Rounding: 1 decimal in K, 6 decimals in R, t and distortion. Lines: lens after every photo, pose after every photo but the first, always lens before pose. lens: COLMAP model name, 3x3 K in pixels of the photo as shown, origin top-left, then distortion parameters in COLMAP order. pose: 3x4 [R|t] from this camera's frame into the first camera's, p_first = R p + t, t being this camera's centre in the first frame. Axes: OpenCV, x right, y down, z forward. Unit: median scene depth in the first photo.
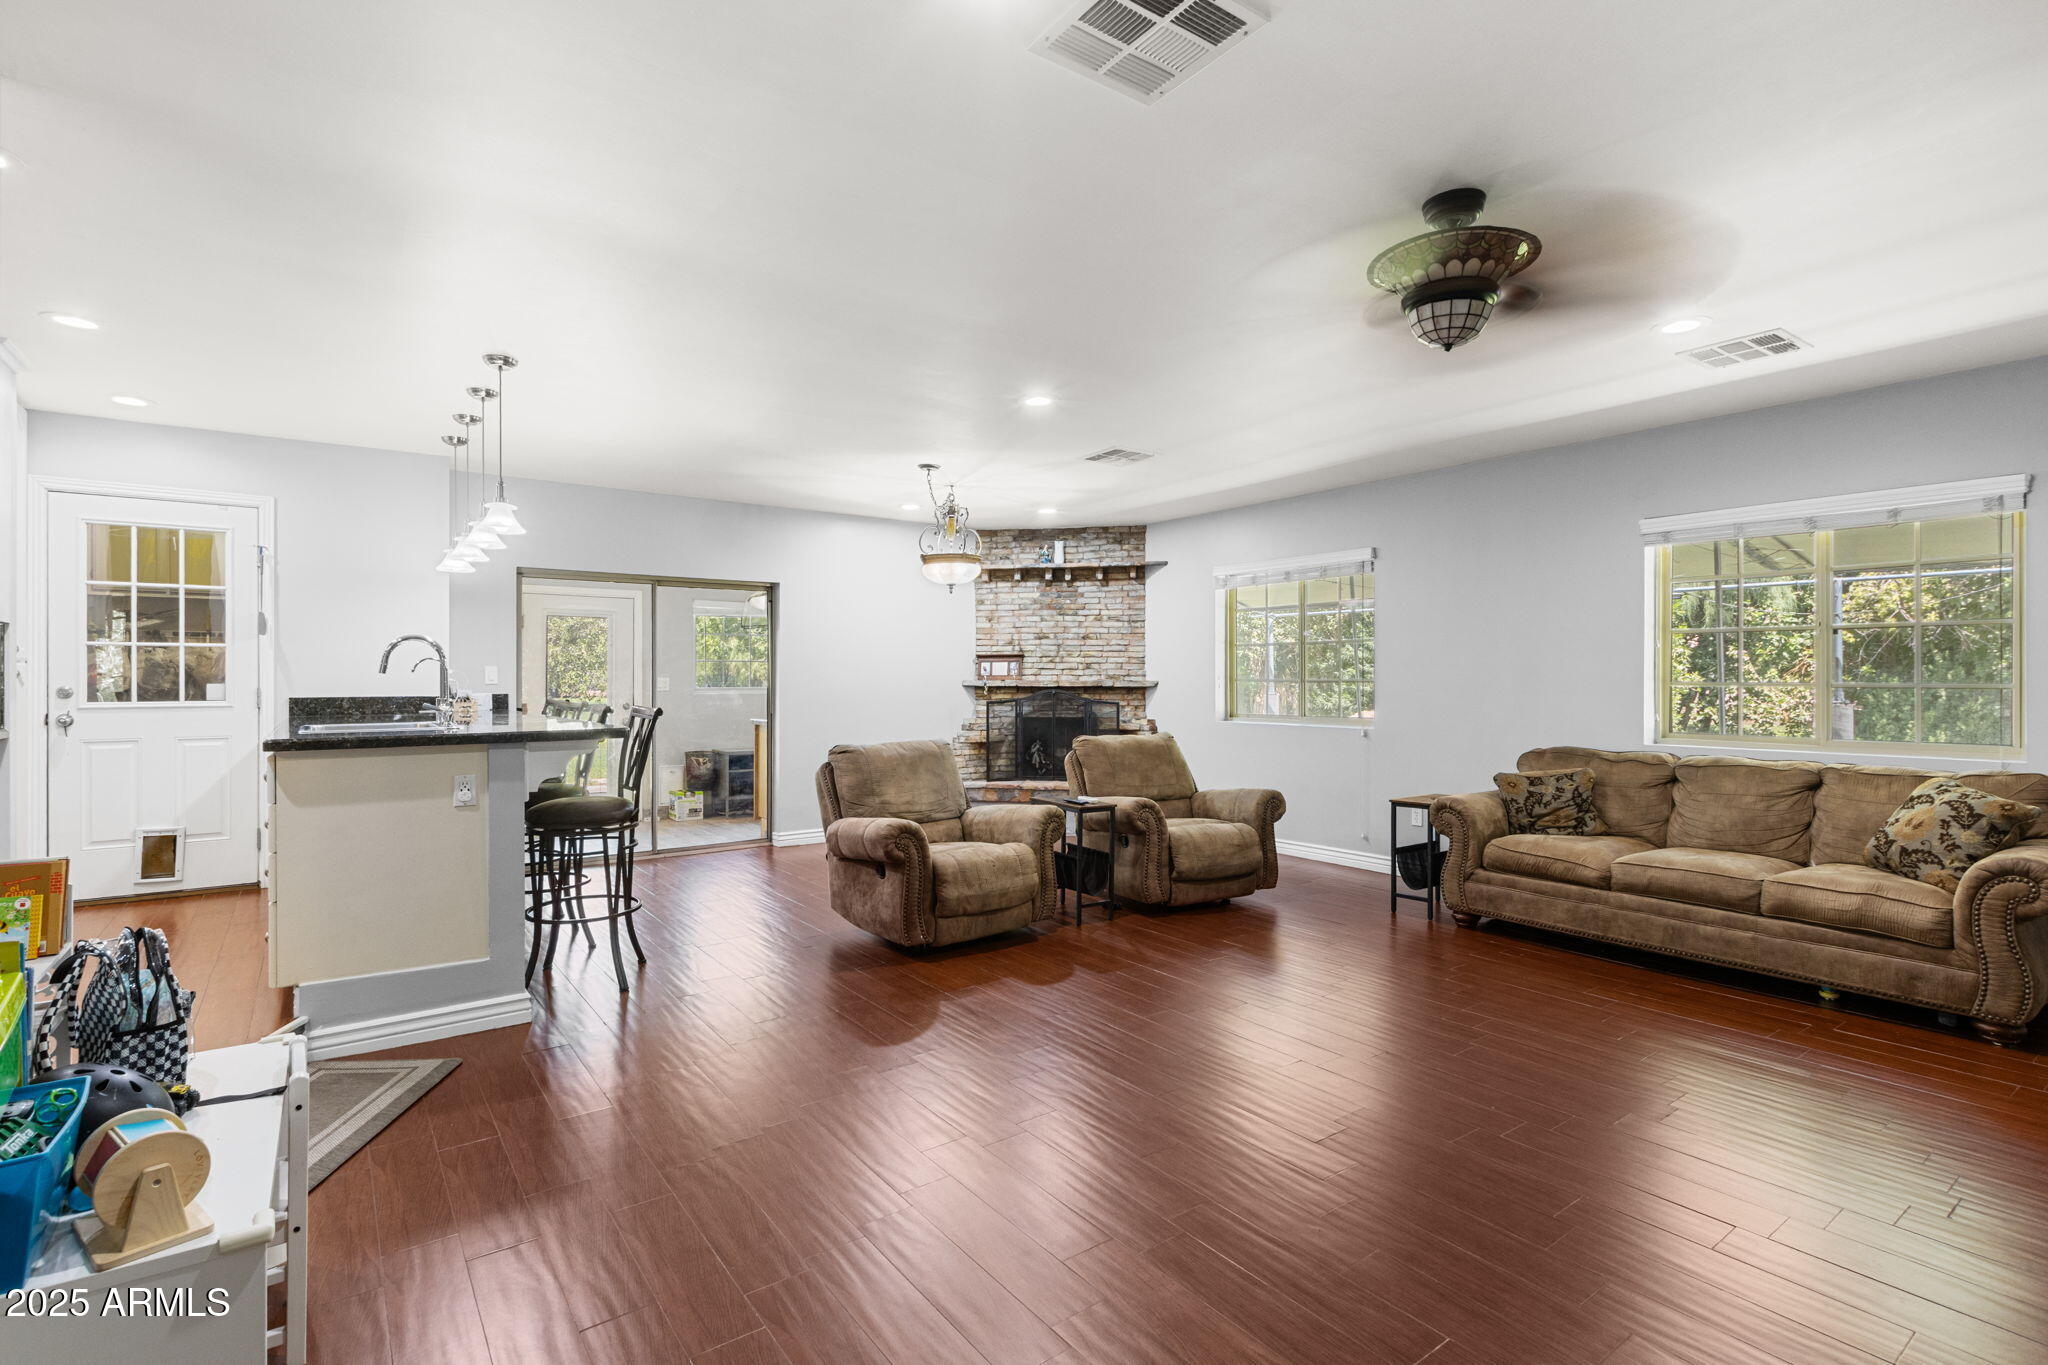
lens RADIAL K [[943.6, 0, 1031.9], [0, 943.6, 679.0], [0, 0, 1]] dist [-0.001196, 0.000688]
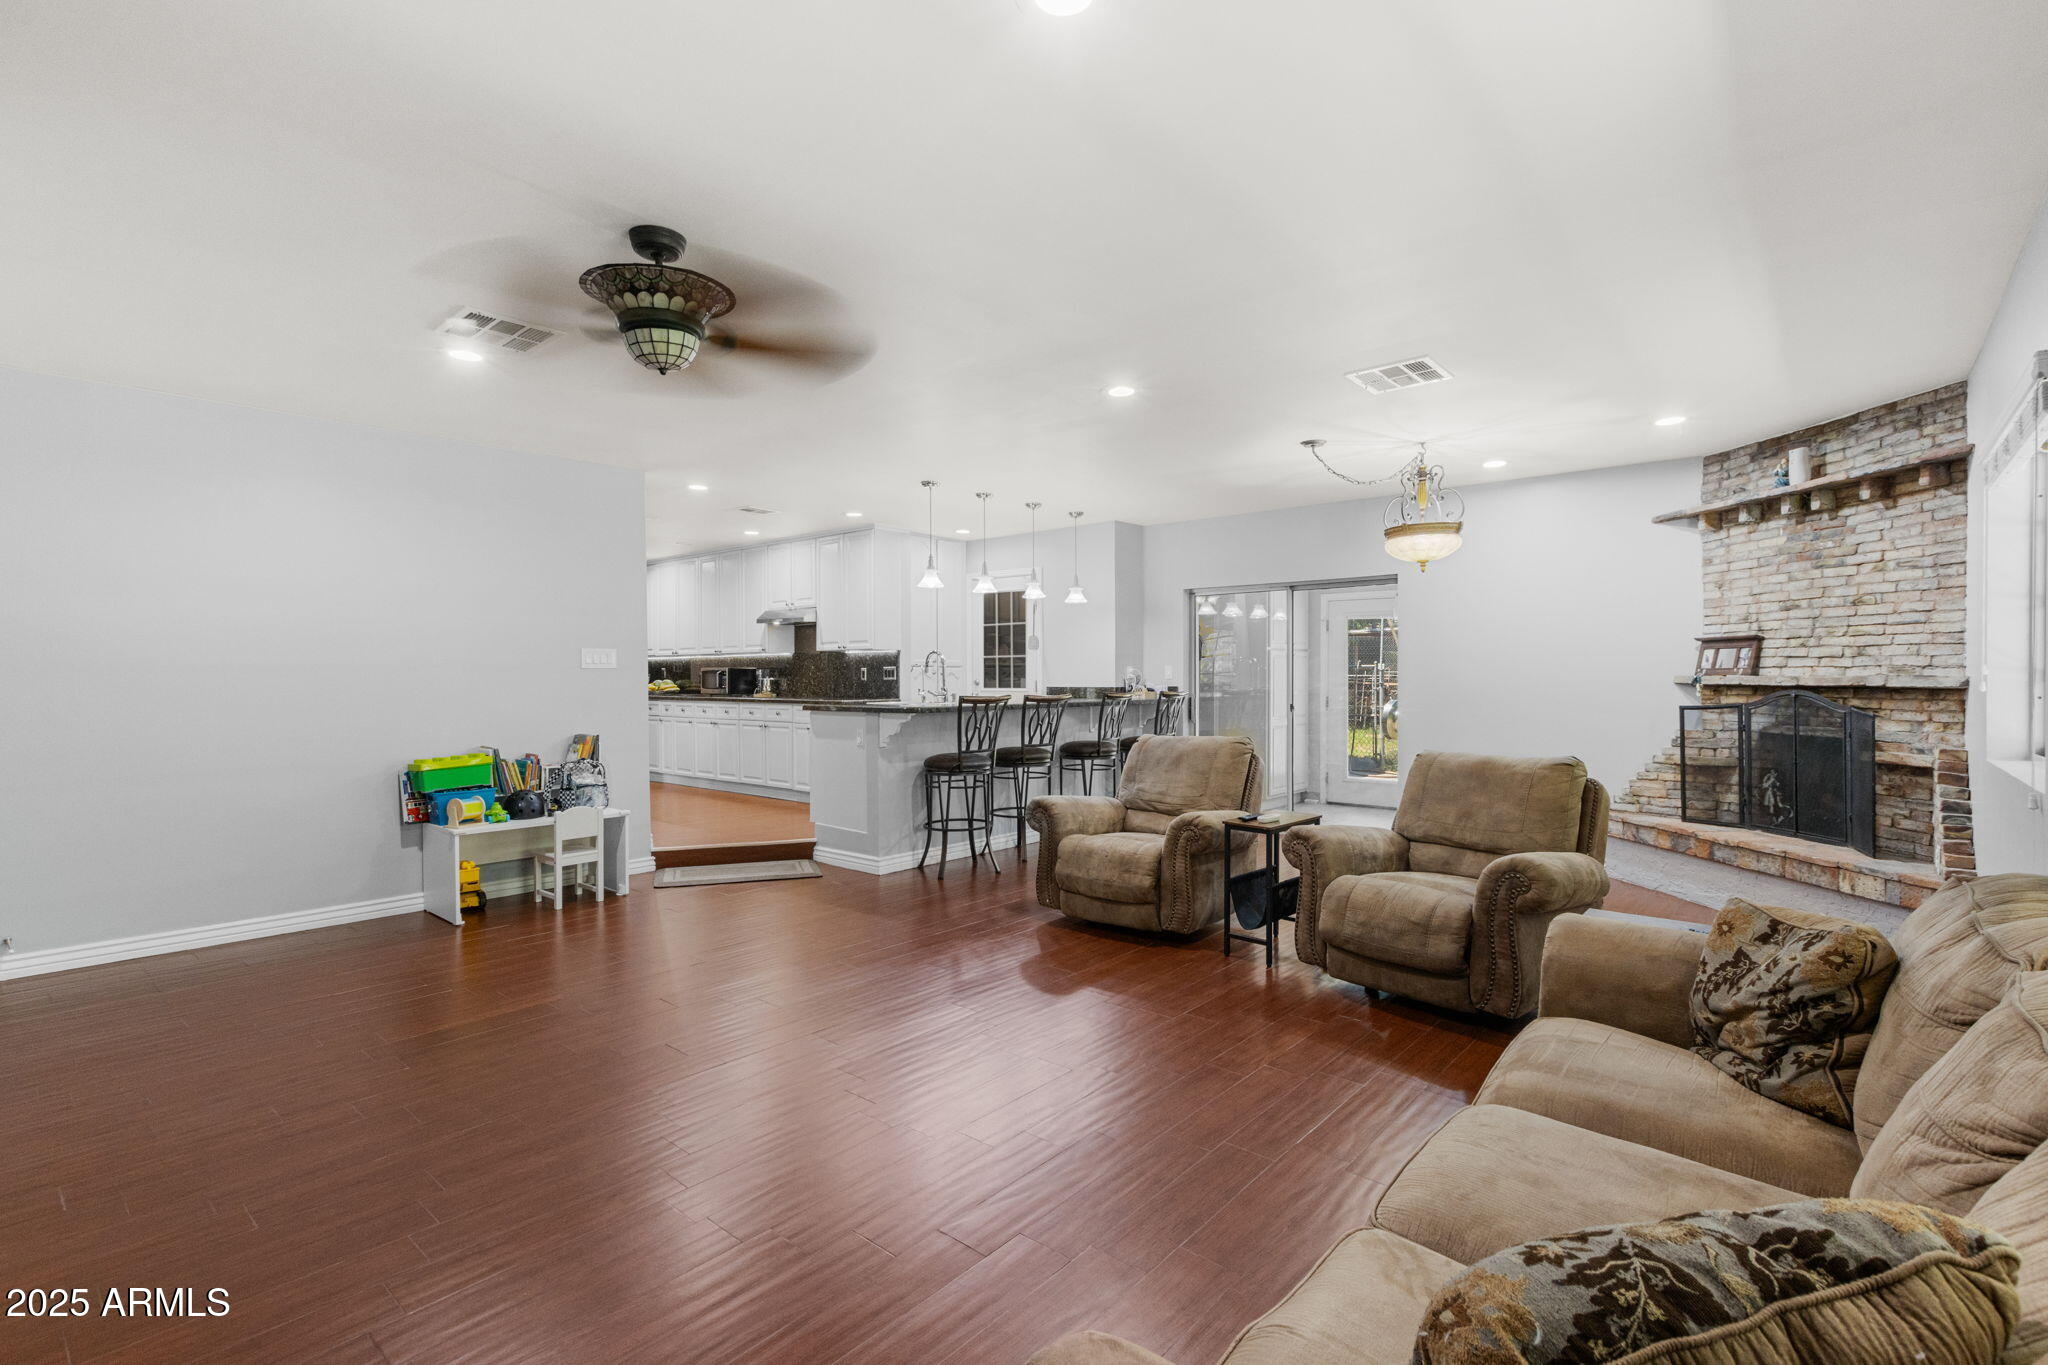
lens RADIAL K [[943.6, 0, 1032.7], [0, 943.6, 685.2], [0, 0, 1]] dist [-0.001196, 0.000688]
pose [[0.225513, 0.008322, -0.974205, 0.510128], [0.002553, 0.999955, 0.009133, 0.000838], [0.974237, -0.004547, 0.225481, 0.372984]]
